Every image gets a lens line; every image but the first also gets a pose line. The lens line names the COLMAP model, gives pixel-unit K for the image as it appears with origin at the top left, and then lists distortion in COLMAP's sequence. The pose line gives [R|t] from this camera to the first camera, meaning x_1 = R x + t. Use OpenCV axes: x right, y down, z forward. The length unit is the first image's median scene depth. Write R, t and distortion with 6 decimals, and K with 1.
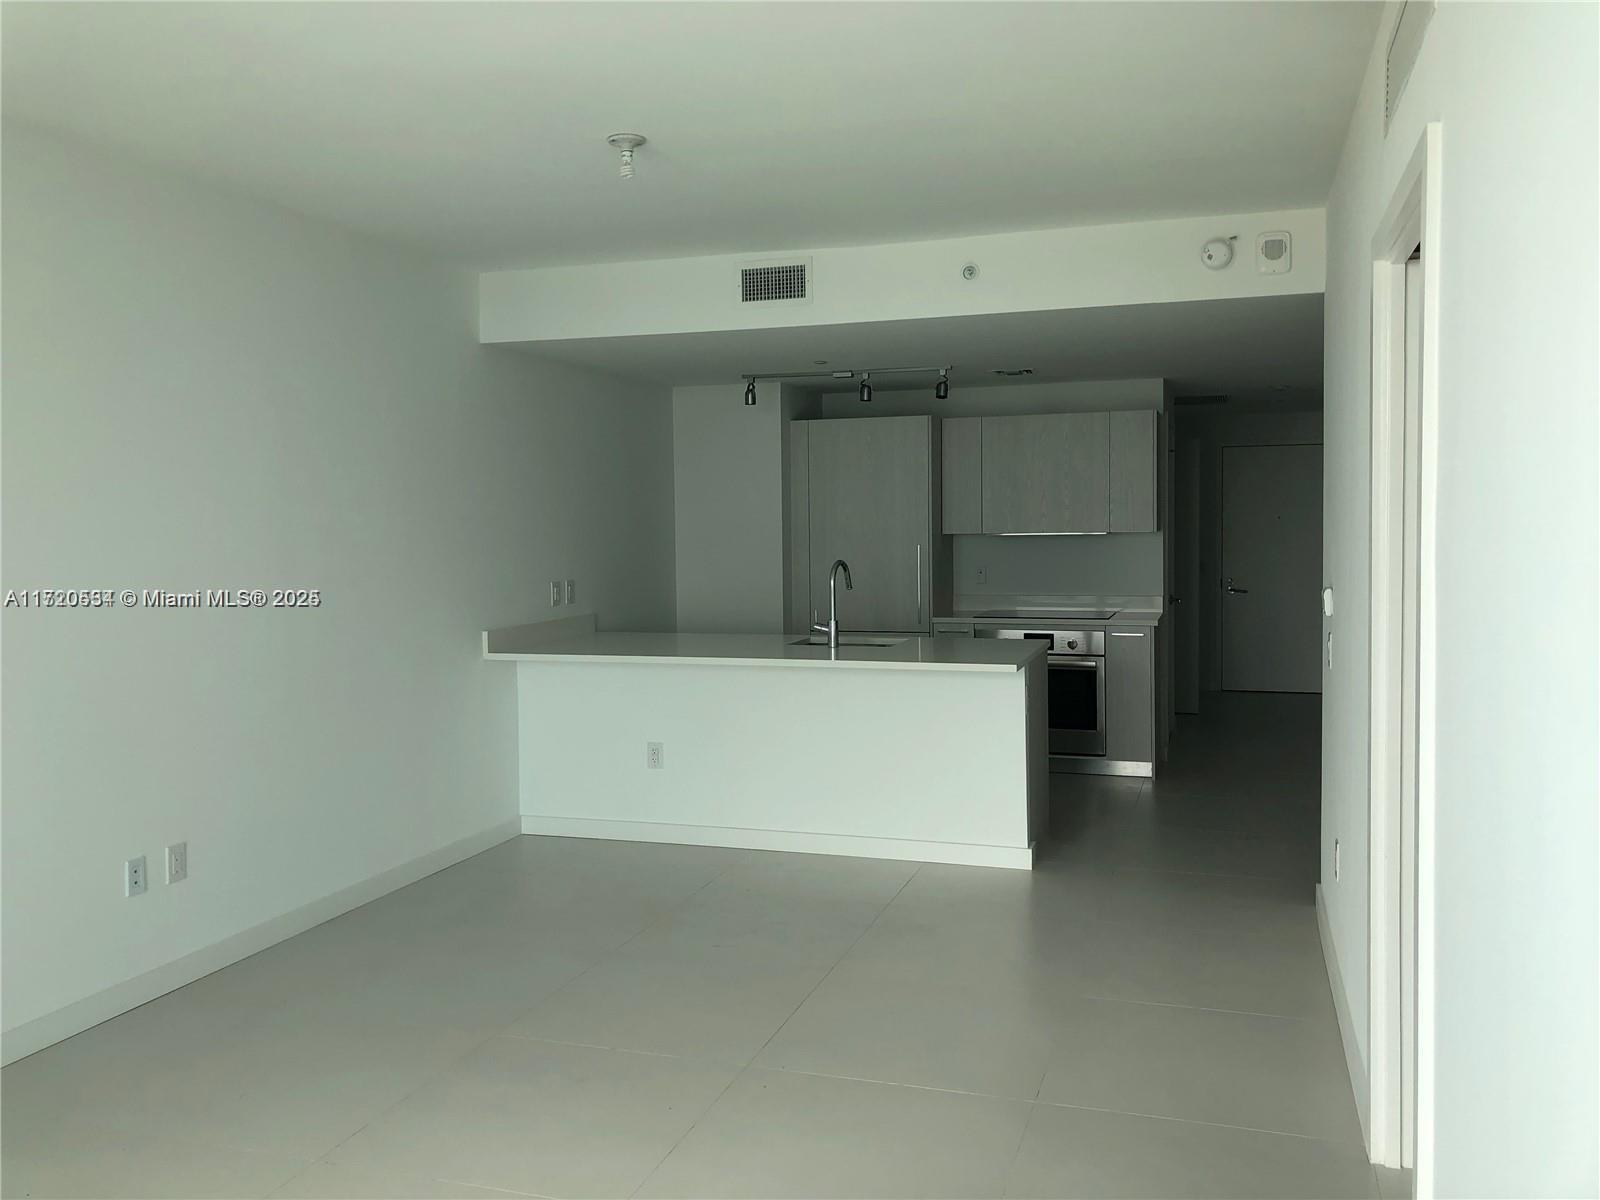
lens RADIAL K [[1310.7, 0, 799.1], [0, 1310.7, 568.7], [0, 0, 1]] dist [0.083808, -0.002731]
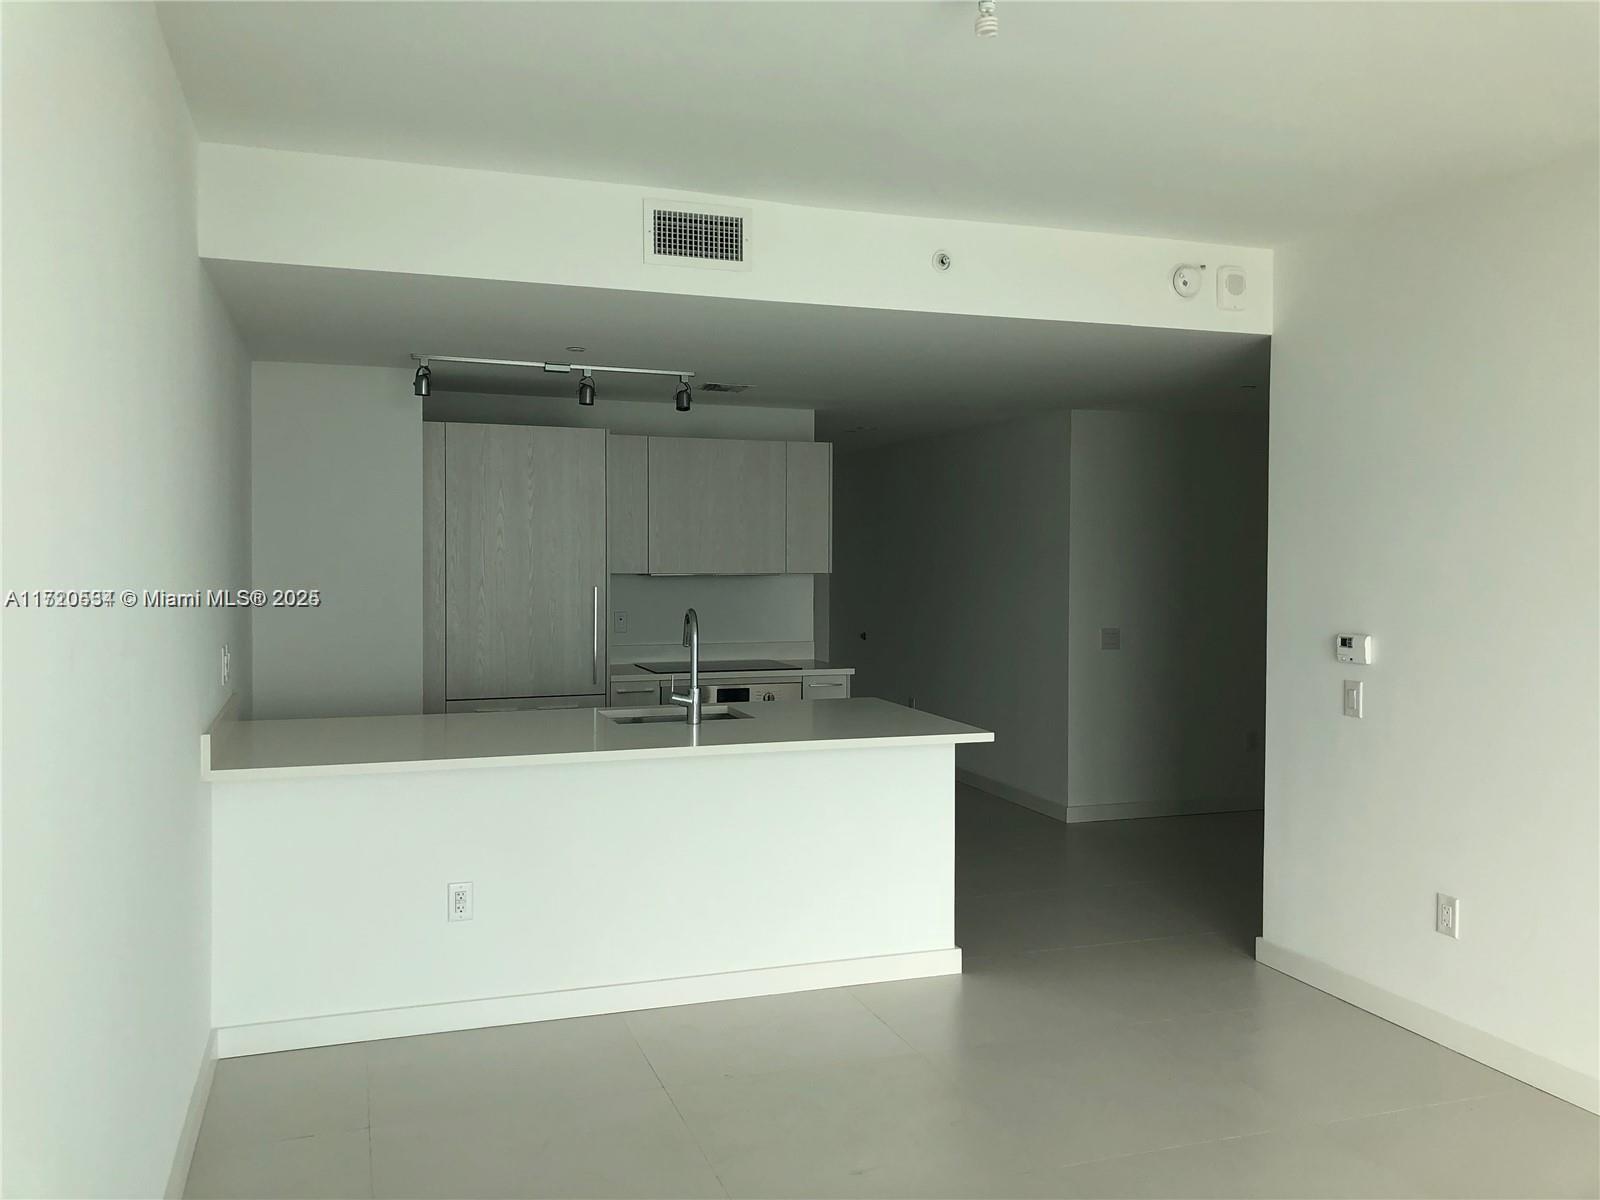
lens RADIAL K [[1310.7, 0, 799.1], [0, 1310.7, 568.7], [0, 0, 1]] dist [0.083808, -0.002731]
pose [[0.796604, 0.008686, 0.604439, -0.405039], [0.008255, 0.999647, -0.025245, -0.010329], [-0.604445, 0.025100, 0.796252, 0.366273]]
